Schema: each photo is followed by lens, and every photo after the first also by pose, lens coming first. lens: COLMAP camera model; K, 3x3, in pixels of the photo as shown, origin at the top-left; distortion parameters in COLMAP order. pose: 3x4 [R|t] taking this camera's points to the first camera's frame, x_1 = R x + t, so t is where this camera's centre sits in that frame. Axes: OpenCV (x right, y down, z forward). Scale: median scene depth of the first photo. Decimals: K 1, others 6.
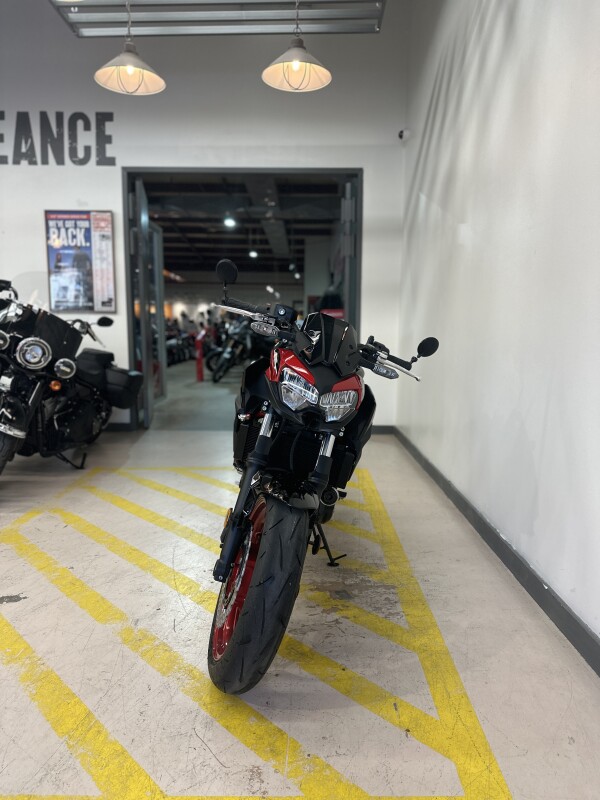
lens RADIAL K [[566.7, 0, 299.5], [0, 566.7, 401.1], [0, 0, 1]] dist [0.010974, -0.009275]
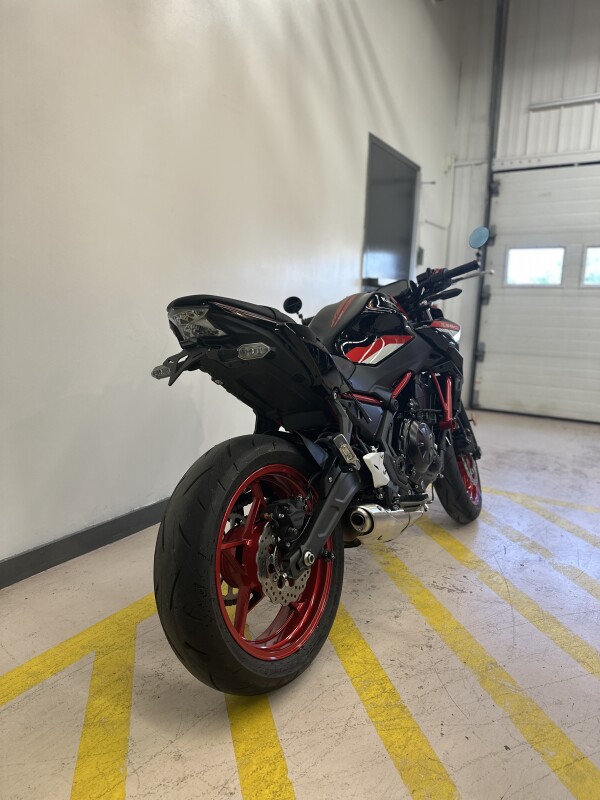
lens RADIAL K [[566.7, 0, 300.7], [0, 566.7, 400.1], [0, 0, 1]] dist [0.010974, -0.009275]
pose [[-0.864617, -0.113778, 0.489380, -0.397147], [0.030136, 0.960524, 0.276558, -0.242549], [-0.501528, 0.253865, -0.827057, 2.120519]]
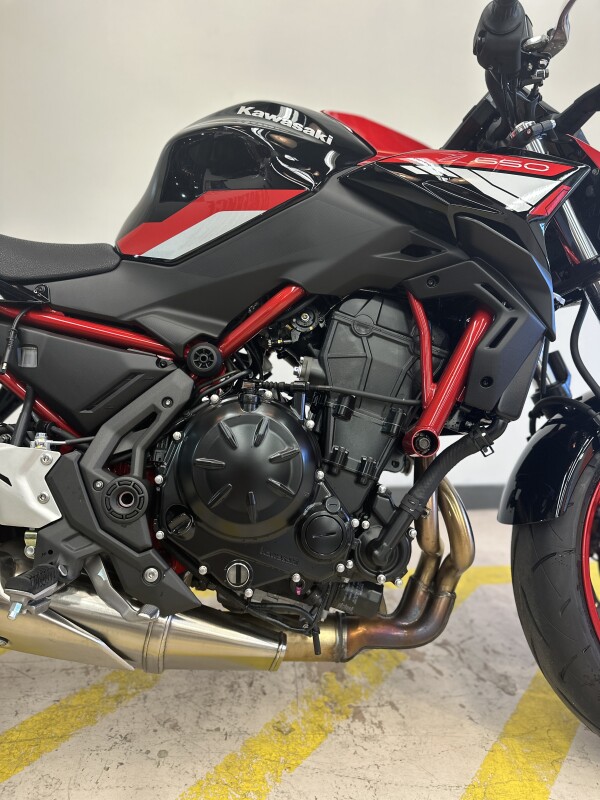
lens RADIAL K [[566.7, 0, 300.0], [0, 566.7, 400.0], [0, 0, 1]] dist [0.010974, -0.009275]
pose [[-0.114709, -0.162228, 0.980063, -0.472425], [0.119174, 0.977203, 0.175703, 0.009267], [-0.986225, 0.136953, -0.092761, 1.198957]]
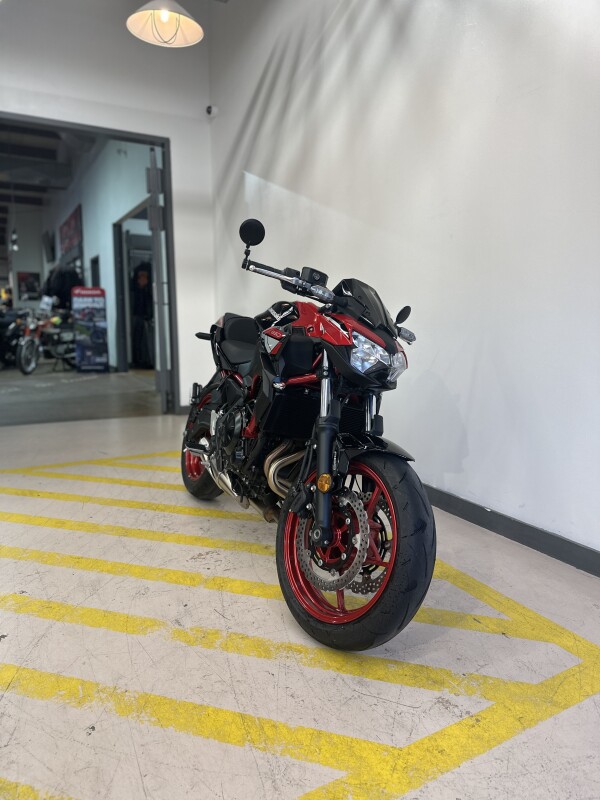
lens RADIAL K [[566.7, 0, 302.6], [0, 566.7, 398.5], [0, 0, 1]] dist [0.010974, -0.009275]
pose [[0.866877, -0.068199, 0.493836, -0.541867], [0.056739, 0.997659, 0.038179, 0.016417], [-0.495283, -0.005077, 0.868717, 0.136241]]
